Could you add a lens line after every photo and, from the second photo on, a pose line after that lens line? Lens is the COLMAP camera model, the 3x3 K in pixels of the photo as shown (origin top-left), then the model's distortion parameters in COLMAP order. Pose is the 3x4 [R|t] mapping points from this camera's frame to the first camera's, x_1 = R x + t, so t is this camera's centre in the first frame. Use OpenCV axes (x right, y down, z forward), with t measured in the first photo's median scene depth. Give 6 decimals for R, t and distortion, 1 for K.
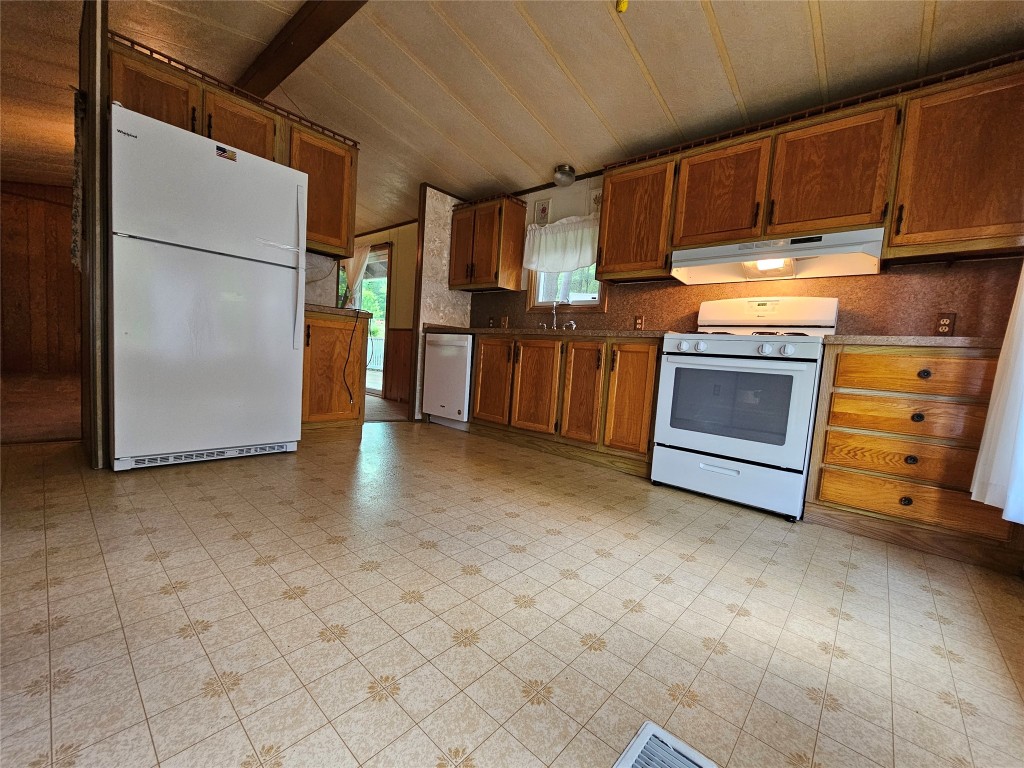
lens RADIAL K [[419.6, 0, 514.2], [0, 419.6, 395.1], [0, 0, 1]] dist [-0.002030, 0.000506]
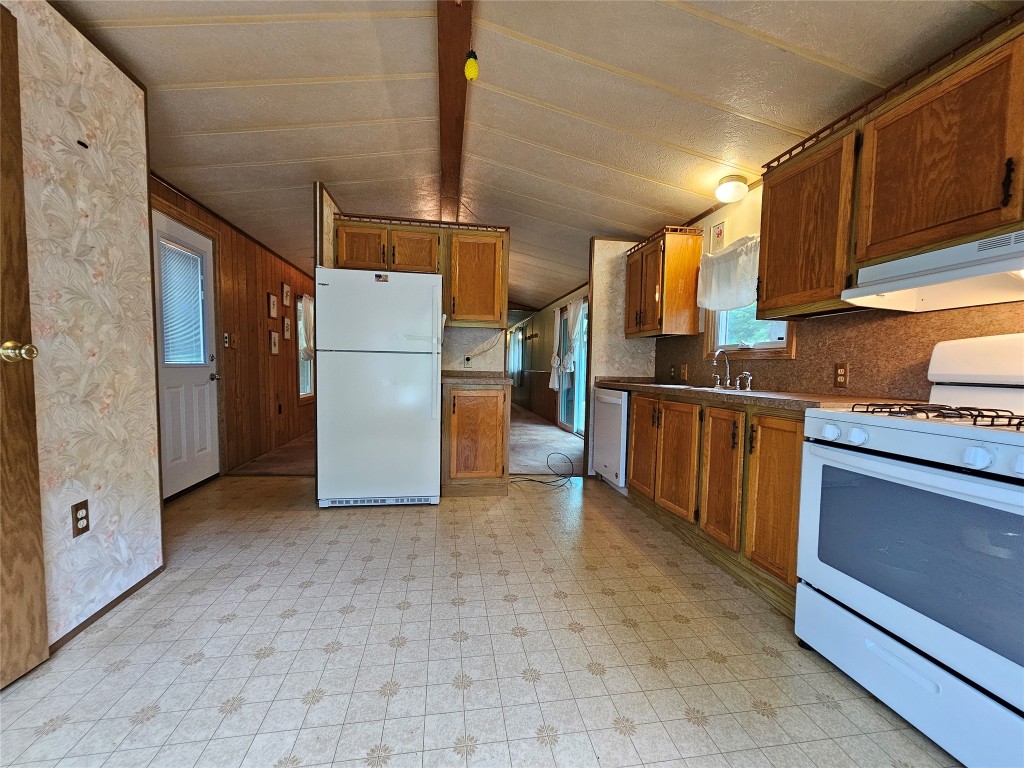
lens RADIAL K [[419.6, 0, 512.3], [0, 419.6, 394.9], [0, 0, 1]] dist [-0.002030, 0.000506]
pose [[0.772333, -0.015928, -0.635019, 0.427295], [-0.023871, 0.998252, -0.054072, -0.124601], [0.634770, 0.056920, 0.770602, 0.226291]]
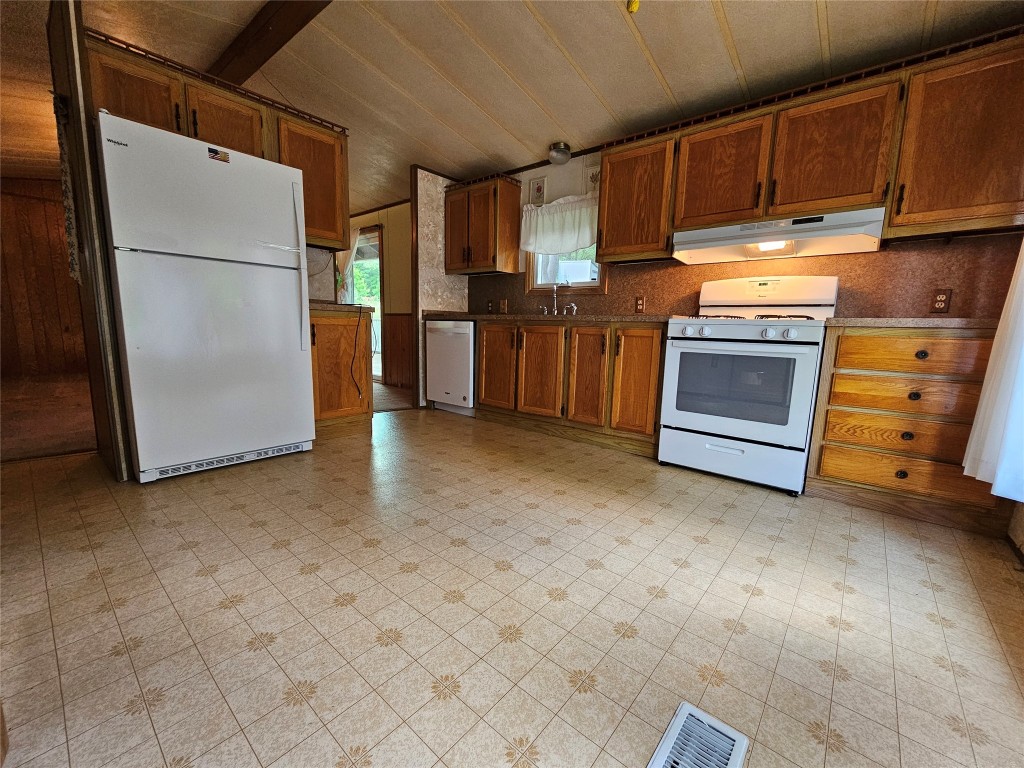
lens RADIAL K [[419.6, 0, 515.0], [0, 419.6, 397.5], [0, 0, 1]] dist [-0.002030, 0.000506]
pose [[0.998694, -0.048410, 0.016336, -0.040130], [0.047057, 0.996075, 0.074966, -0.051194], [-0.019901, -0.074100, 0.997052, -0.020206]]
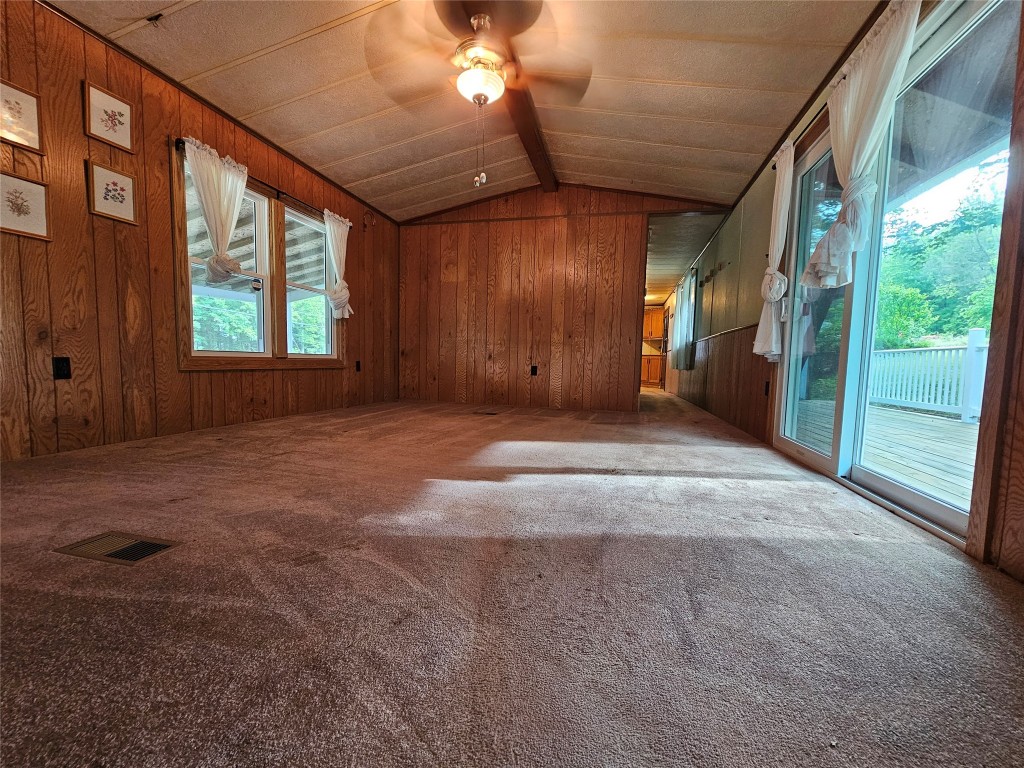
lens RADIAL K [[419.6, 0, 504.6], [0, 419.6, 392.7], [0, 0, 1]] dist [-0.002030, 0.000506]
pose [[0.441987, 0.007876, -0.896987, -0.532277], [-0.078460, 0.996468, -0.029911, -0.132609], [0.893583, 0.083598, 0.441044, 1.576116]]
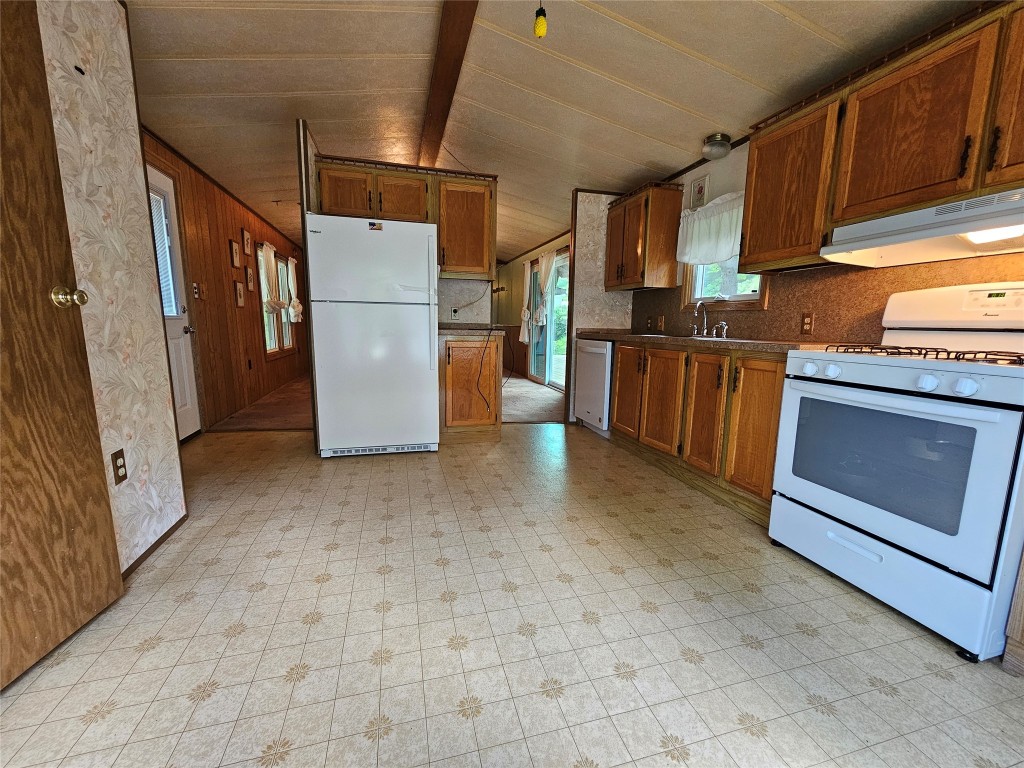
lens RADIAL K [[419.6, 0, 513.4], [0, 419.6, 394.4], [0, 0, 1]] dist [-0.002030, 0.000506]
pose [[0.837883, 0.032653, -0.544872, 0.364754], [-0.007690, 0.998816, 0.048032, -0.102153], [0.545795, -0.036055, 0.837143, 0.100948]]
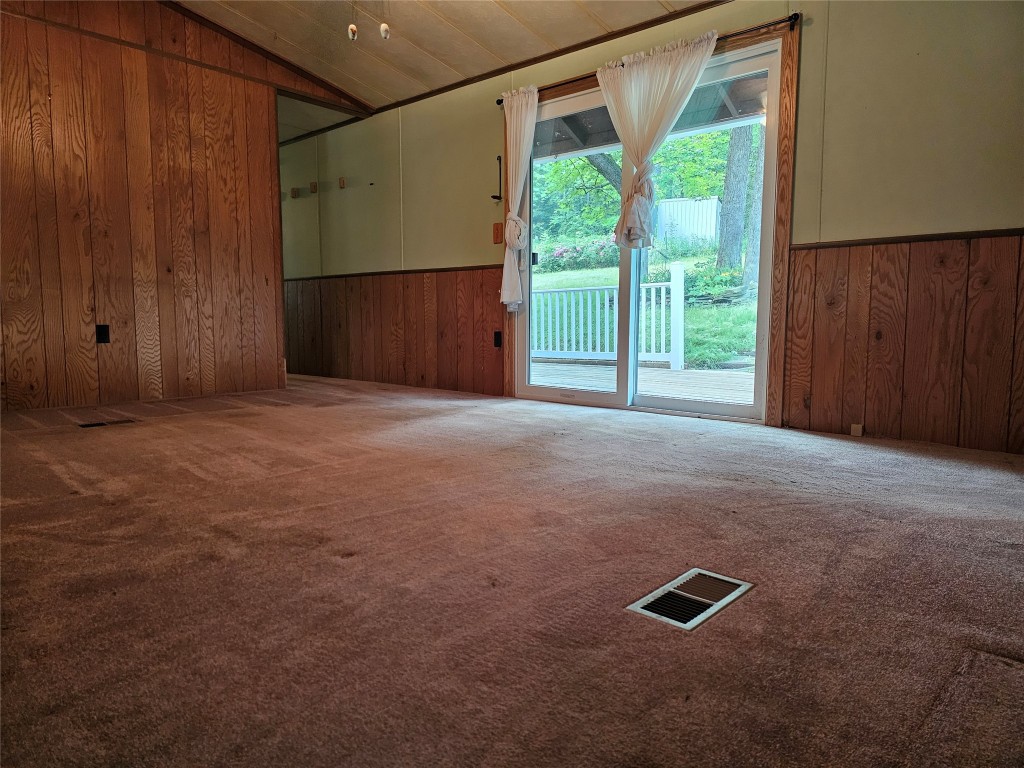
lens RADIAL K [[695.0, 0, 508.1], [0, 695.0, 383.8], [0, 0, 1]] dist [0.052408, -0.046769]
pose [[0.996973, -0.068522, -0.036744, -1.278633], [0.068559, 0.997647, -0.000243, -0.115425], [0.036674, -0.002276, 0.999325, 0.815957]]
